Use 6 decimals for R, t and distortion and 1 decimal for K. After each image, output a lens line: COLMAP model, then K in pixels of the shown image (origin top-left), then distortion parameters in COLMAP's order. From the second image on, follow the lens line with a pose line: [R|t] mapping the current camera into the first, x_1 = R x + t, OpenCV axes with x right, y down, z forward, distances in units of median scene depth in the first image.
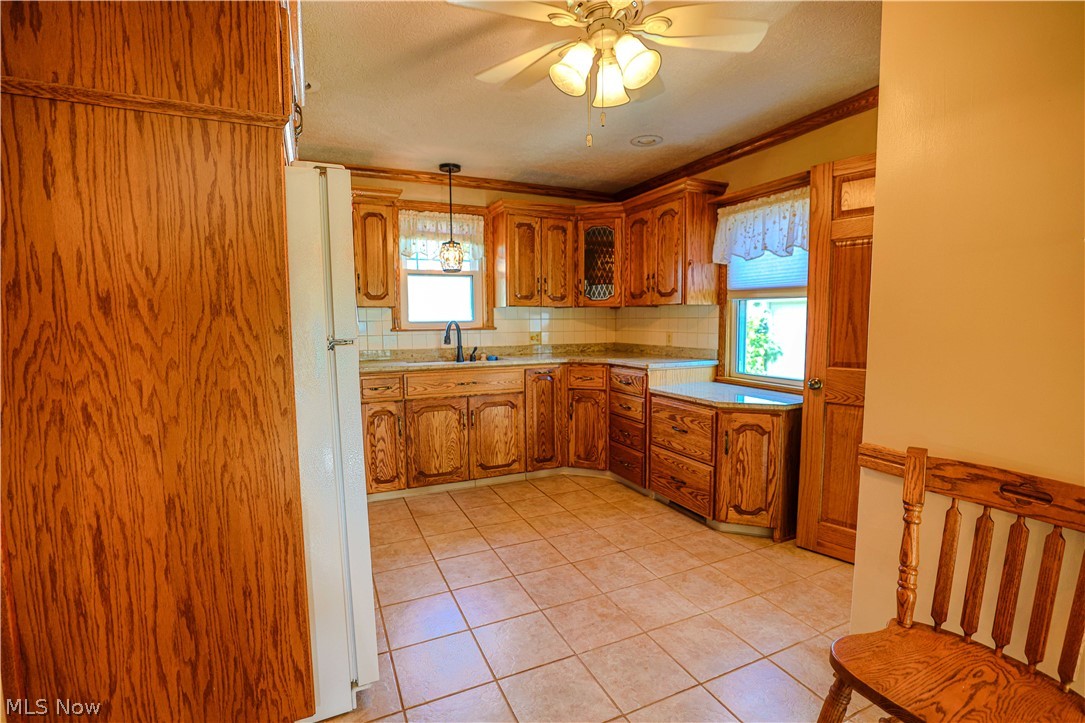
lens RADIAL K [[490.5, 0, 543.6], [0, 490.5, 365.8], [0, 0, 1]] dist [-0.021077, 0.001705]
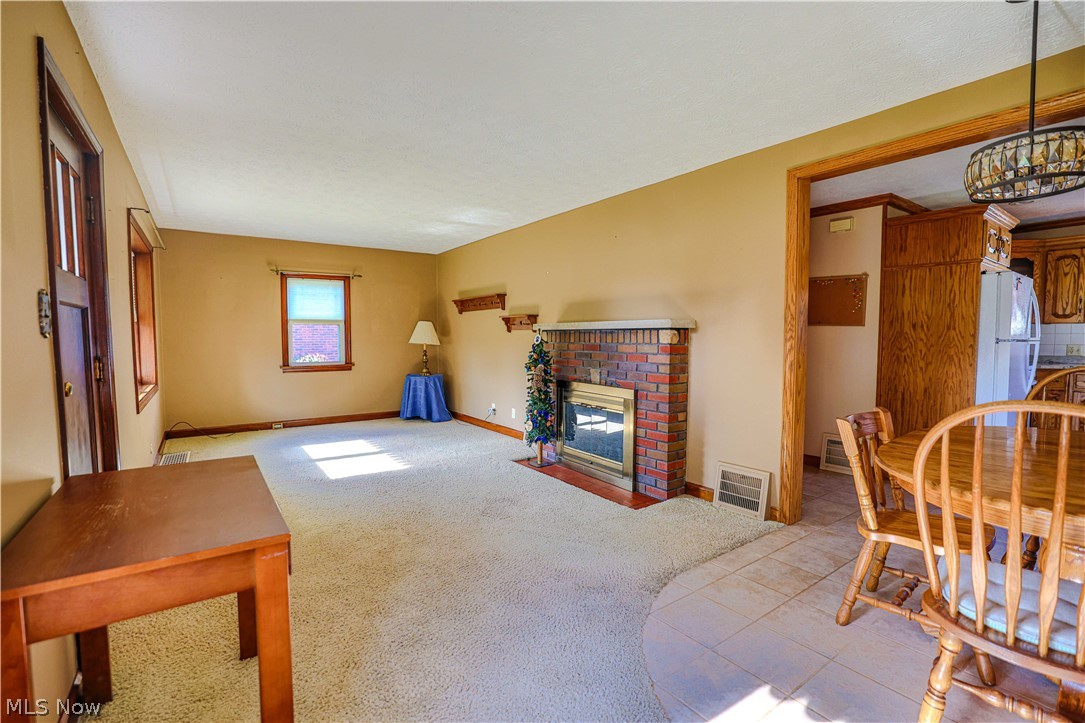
lens RADIAL K [[490.5, 0, 540.7], [0, 490.5, 363.6], [0, 0, 1]] dist [-0.021077, 0.001705]
pose [[0.177288, 0.063331, -0.982119, 1.883574], [-0.092972, 0.994542, 0.047349, 0.203604], [0.979758, 0.082916, 0.182209, -2.057941]]
